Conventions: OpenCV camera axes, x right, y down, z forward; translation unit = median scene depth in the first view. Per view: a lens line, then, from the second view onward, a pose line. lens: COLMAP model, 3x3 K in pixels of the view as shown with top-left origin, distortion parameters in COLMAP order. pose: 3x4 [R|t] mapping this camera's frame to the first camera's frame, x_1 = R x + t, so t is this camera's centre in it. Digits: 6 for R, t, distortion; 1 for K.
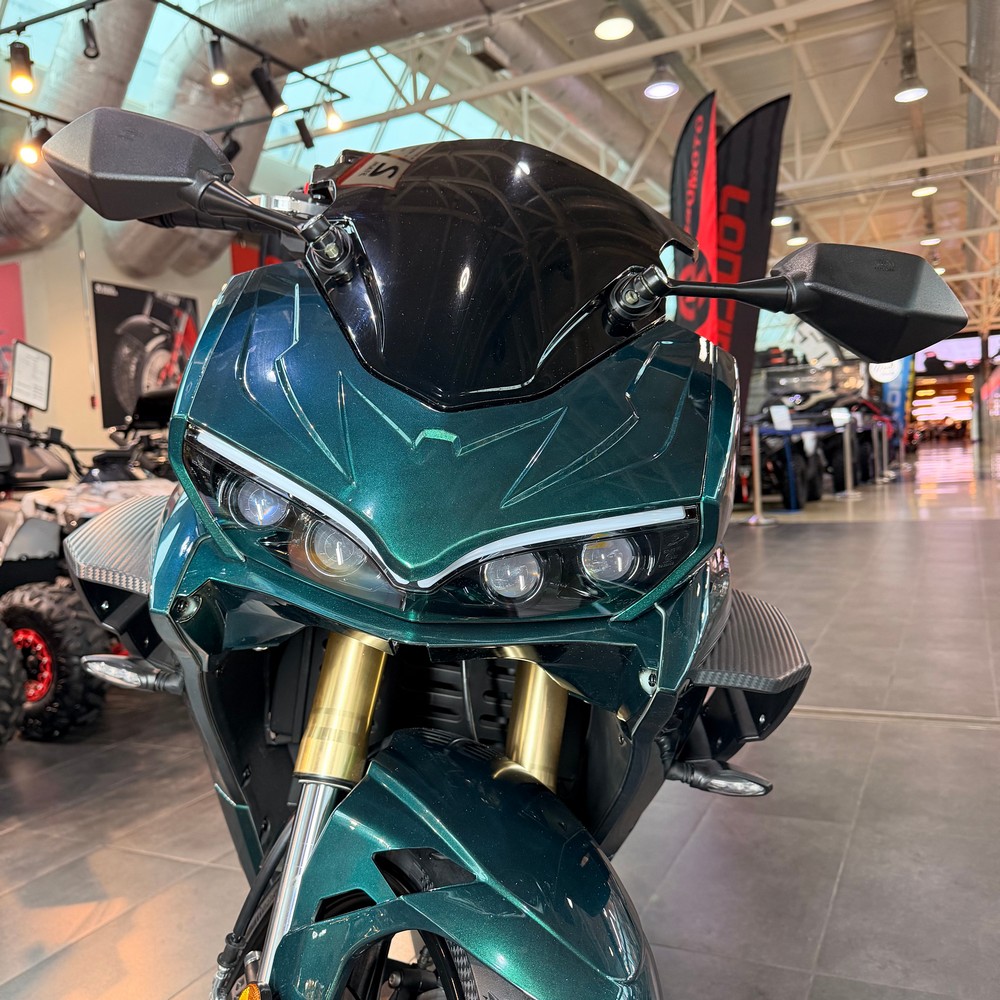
lens RADIAL K [[899.3, 0, 498.8], [0, 899.3, 496.2], [0, 0, 1]] dist [0.196071, -0.306900]
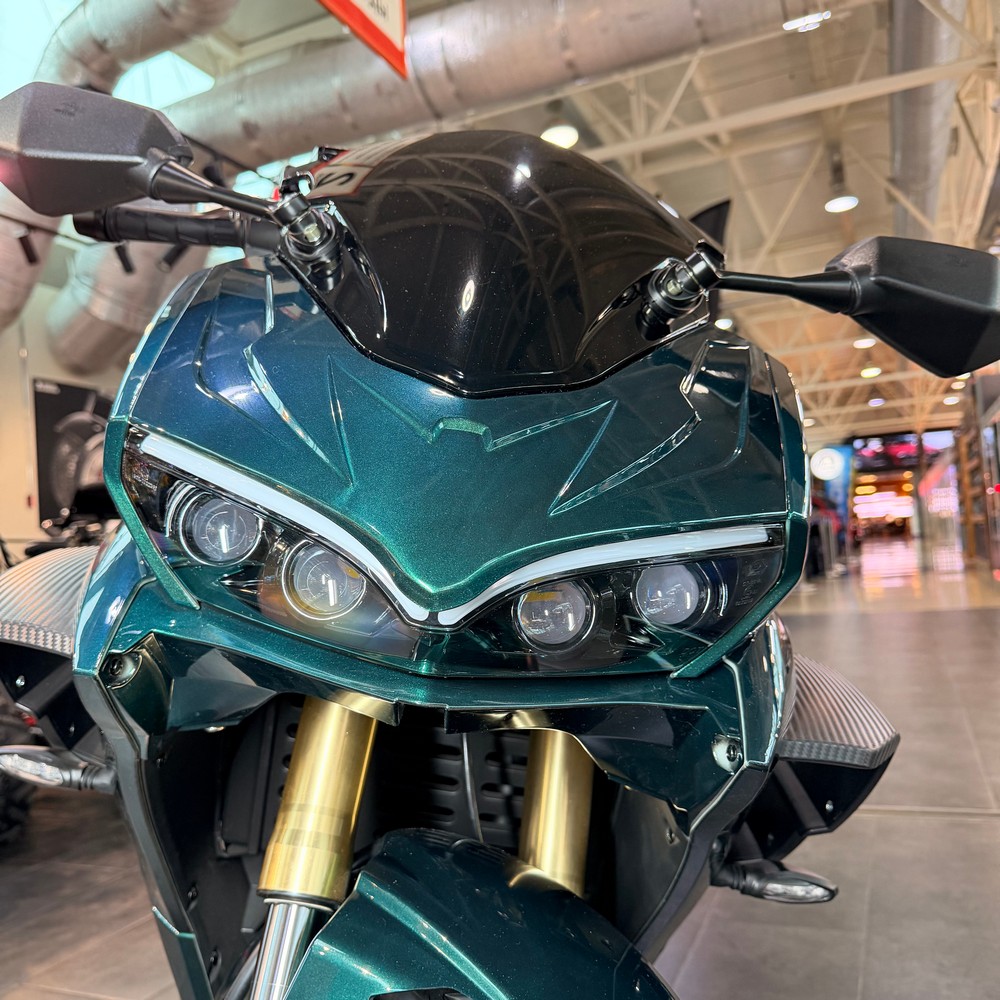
lens RADIAL K [[937.2, 0, 500.0], [0, 937.2, 500.0], [0, 0, 1]] dist [0.091051, -0.106251]
pose [[0.998823, -0.009738, 0.047519, -0.051489], [0.014137, 0.995554, -0.093128, 0.048818], [-0.046401, 0.093690, 0.994520, 0.153683]]
